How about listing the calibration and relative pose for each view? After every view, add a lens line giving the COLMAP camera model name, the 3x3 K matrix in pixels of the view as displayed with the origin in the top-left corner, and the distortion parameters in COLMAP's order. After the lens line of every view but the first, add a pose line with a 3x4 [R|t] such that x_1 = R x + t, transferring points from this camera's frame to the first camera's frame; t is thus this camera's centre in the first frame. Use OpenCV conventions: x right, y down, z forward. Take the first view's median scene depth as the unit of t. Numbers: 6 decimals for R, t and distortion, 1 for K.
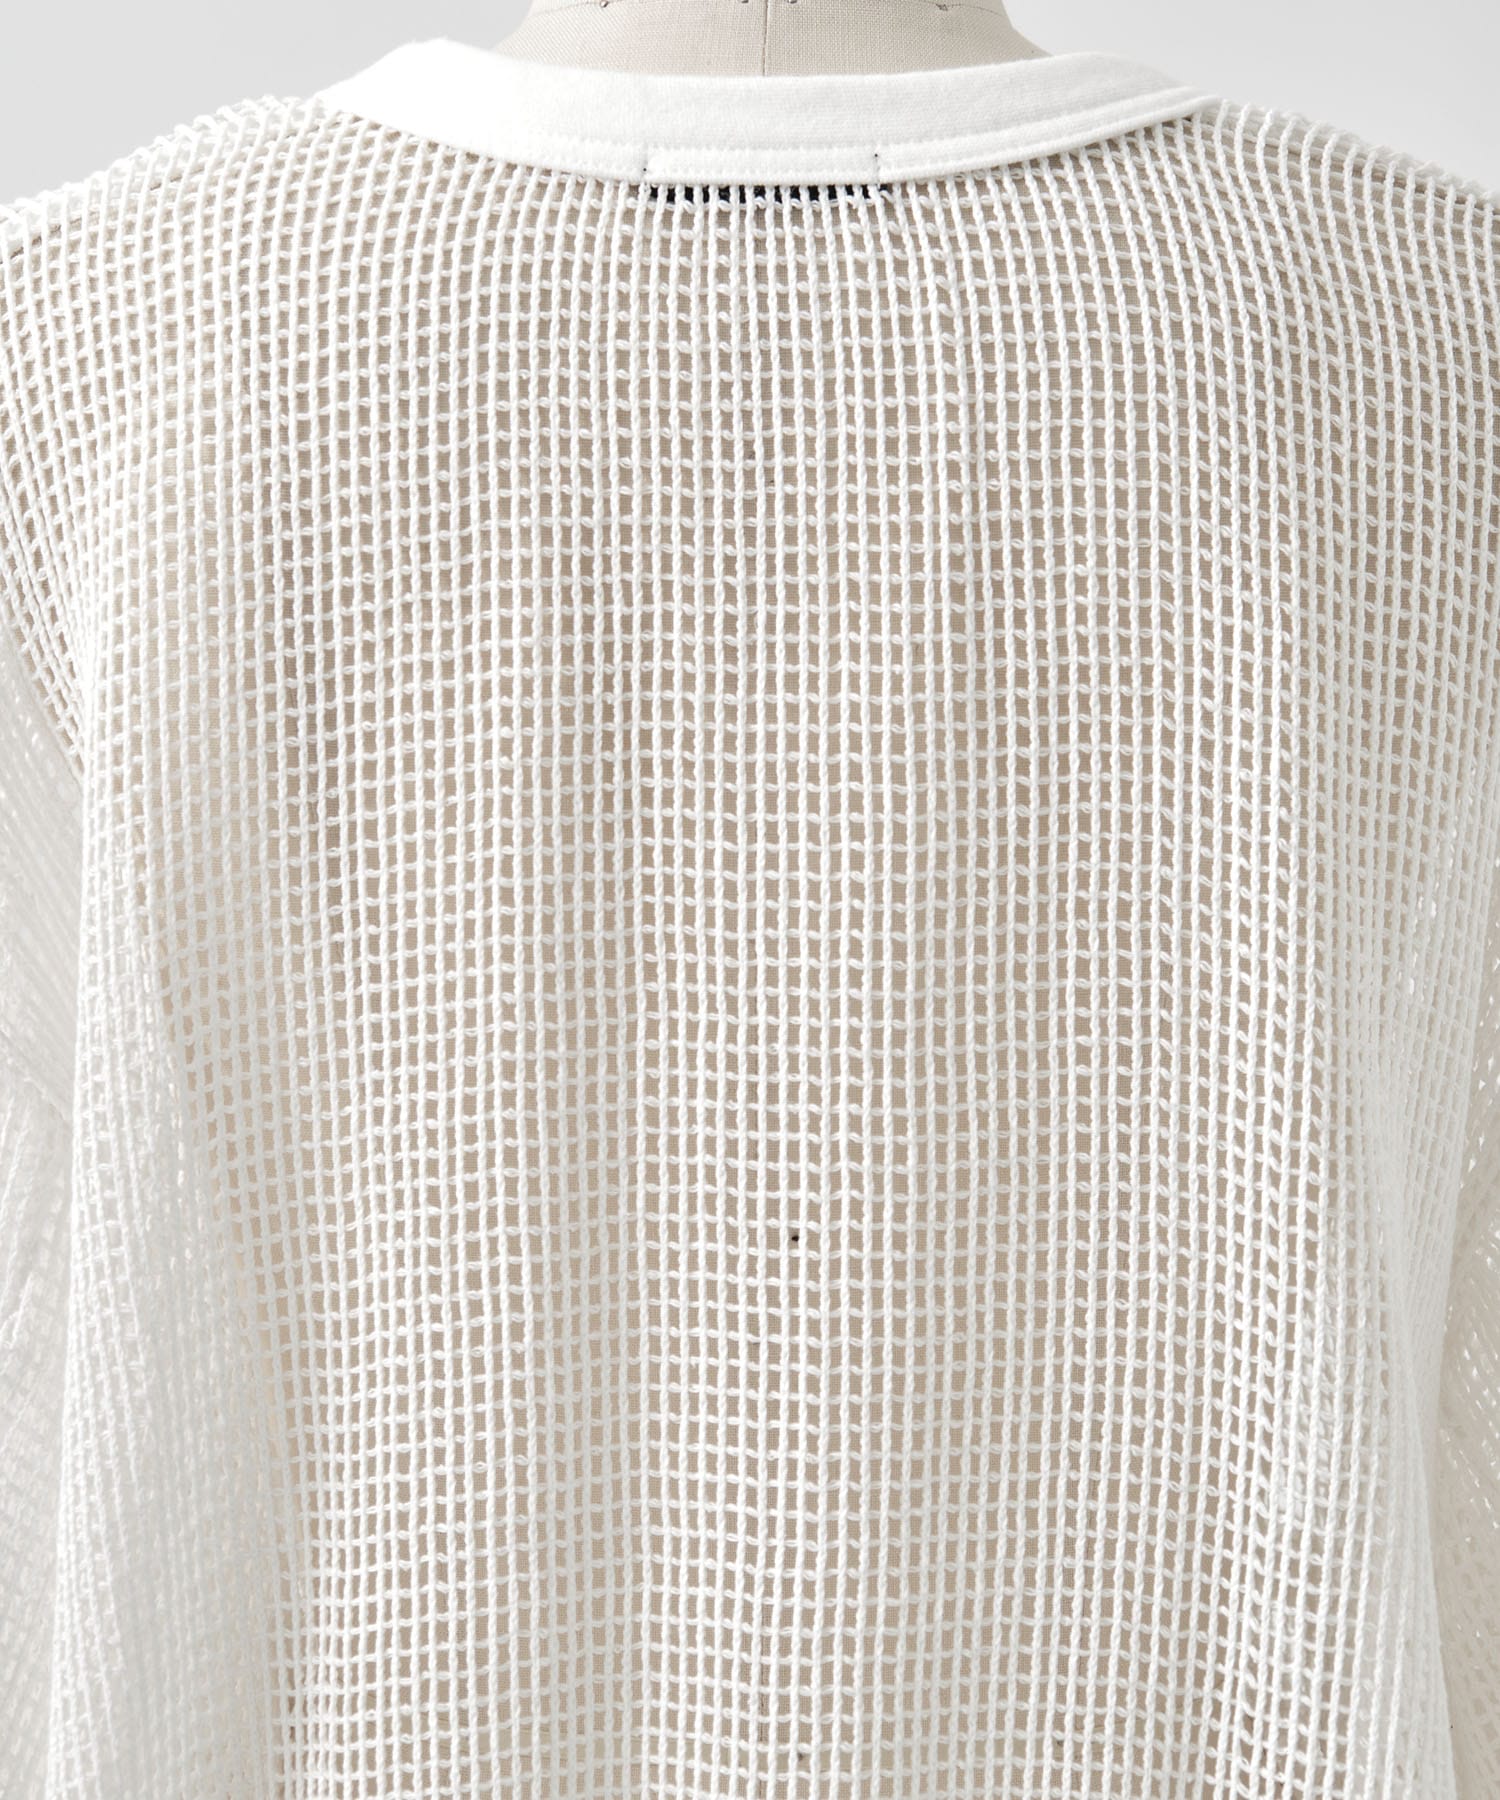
lens RADIAL K [[8072.5, 0, 745.8], [0, 8072.5, 899.6], [0, 0, 1]] dist [0.139489, 0.000000]
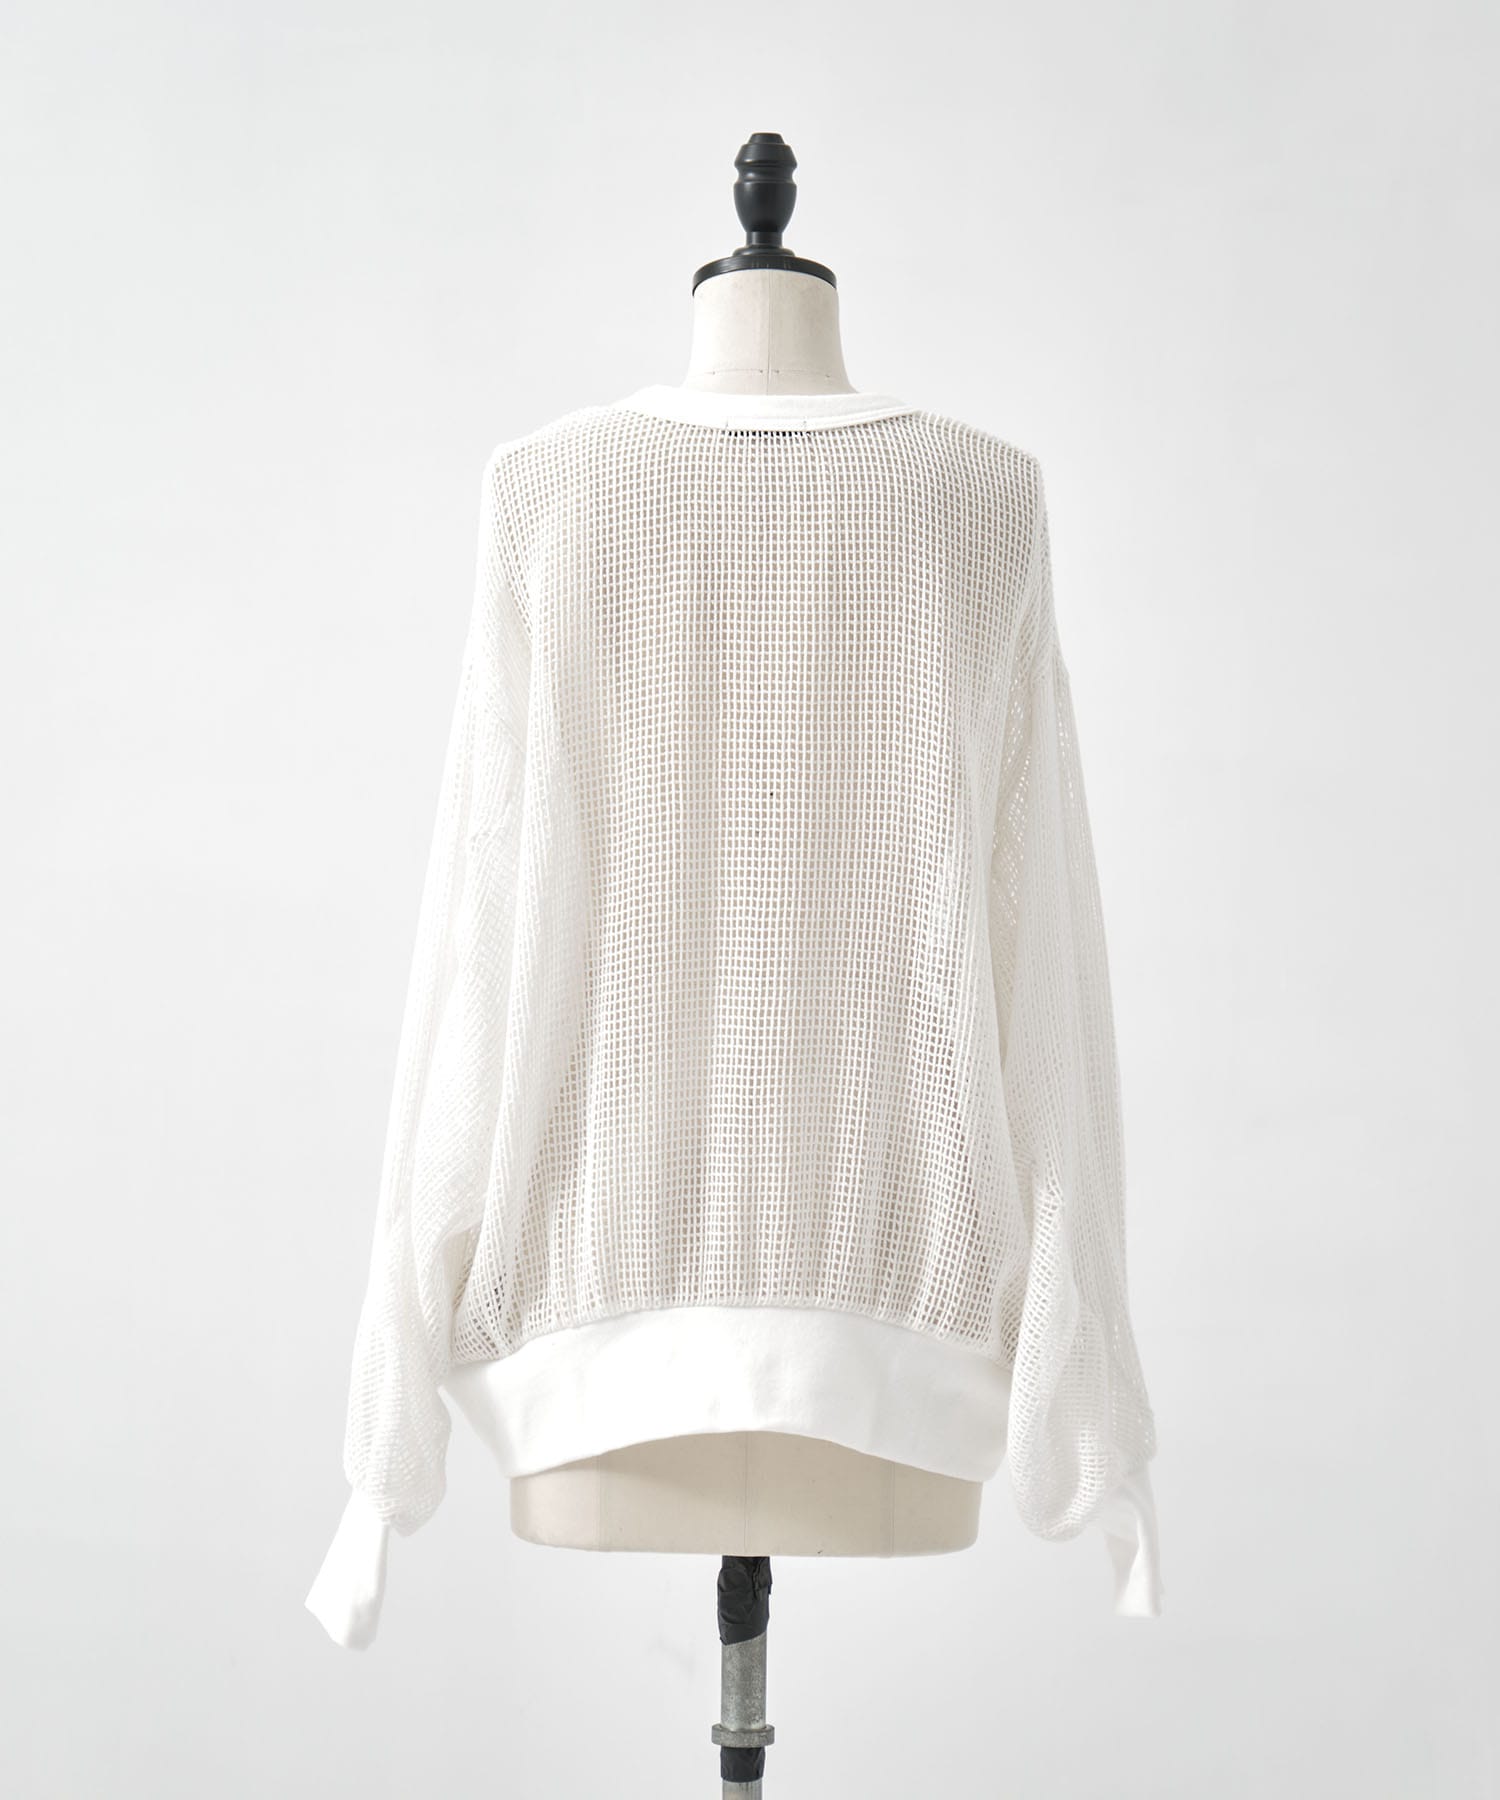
lens RADIAL K [[4818.7, 0, 757.3], [0, 4818.7, 901.6], [0, 0, 1]] dist [0.272416, 0.000000]
pose [[0.999712, 0.016829, 0.017094, -0.028852], [-0.015836, 0.998268, -0.056651, 0.184552], [-0.018018, 0.056364, 0.998248, -0.762142]]
